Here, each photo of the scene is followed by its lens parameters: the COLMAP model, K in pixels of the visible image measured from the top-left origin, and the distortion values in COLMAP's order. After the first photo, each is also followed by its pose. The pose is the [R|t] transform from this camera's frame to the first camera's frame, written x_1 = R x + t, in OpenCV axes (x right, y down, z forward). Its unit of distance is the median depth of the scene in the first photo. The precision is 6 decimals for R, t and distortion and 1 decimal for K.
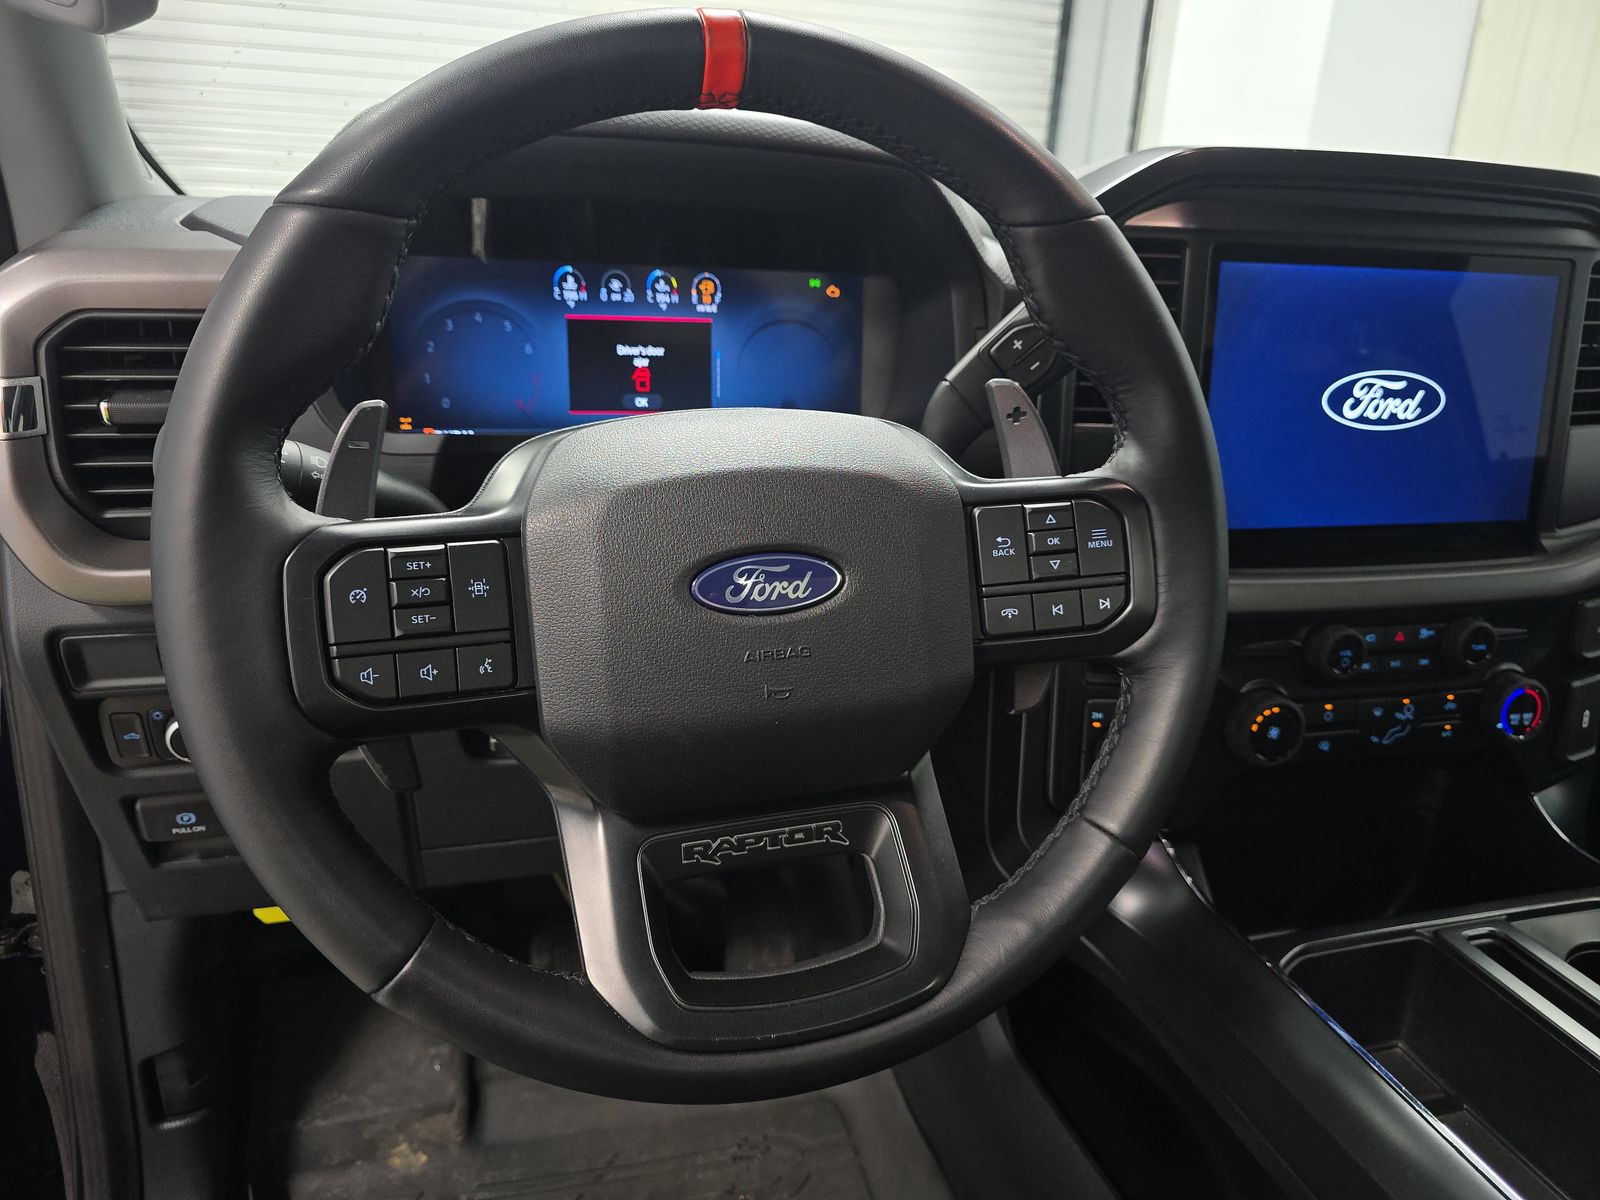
lens RADIAL K [[1049.7, 0, 835.5], [0, 1049.7, 595.9], [0, 0, 1]] dist [-0.000364, -0.002667]
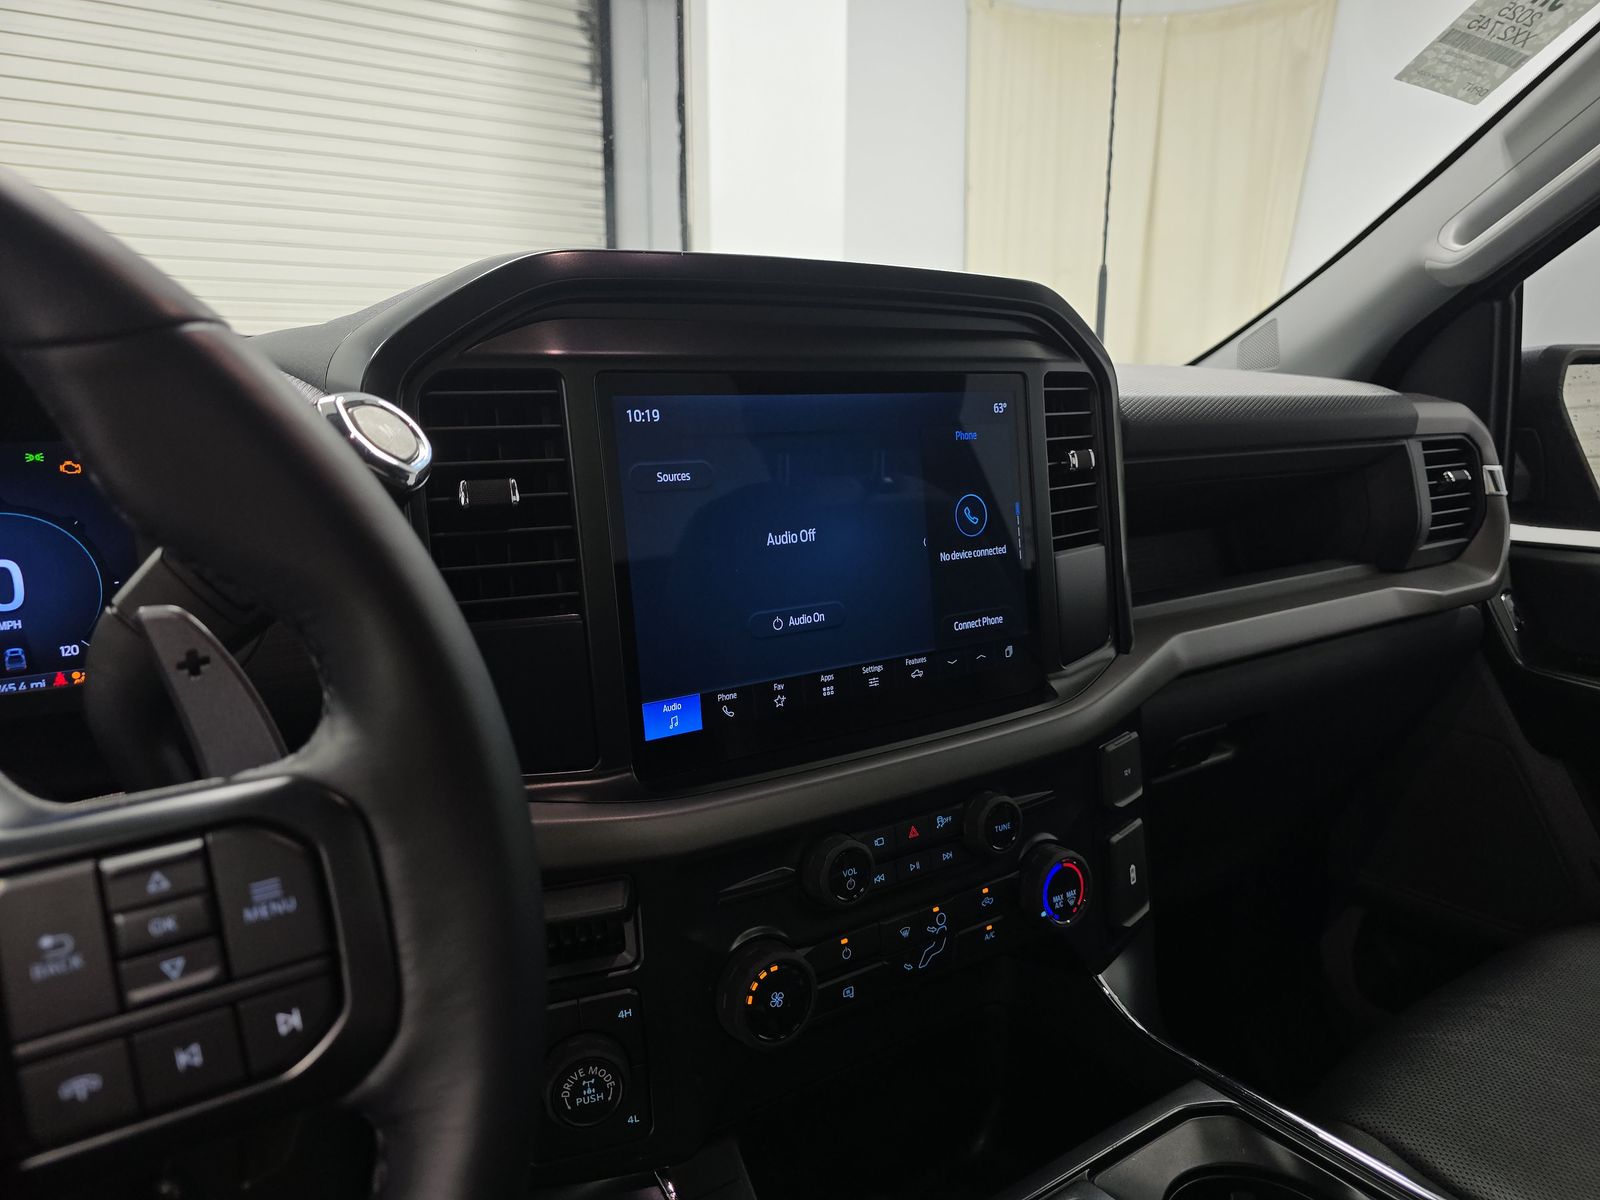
lens RADIAL K [[1074.3, 0, 802.5], [0, 1074.3, 597.6], [0, 0, 1]] dist [0.057681, -0.058212]
pose [[0.939289, -0.110158, 0.324962, 0.209374], [0.151289, 0.982996, -0.104073, -0.065008], [-0.307972, 0.146918, 0.939983, 0.223288]]
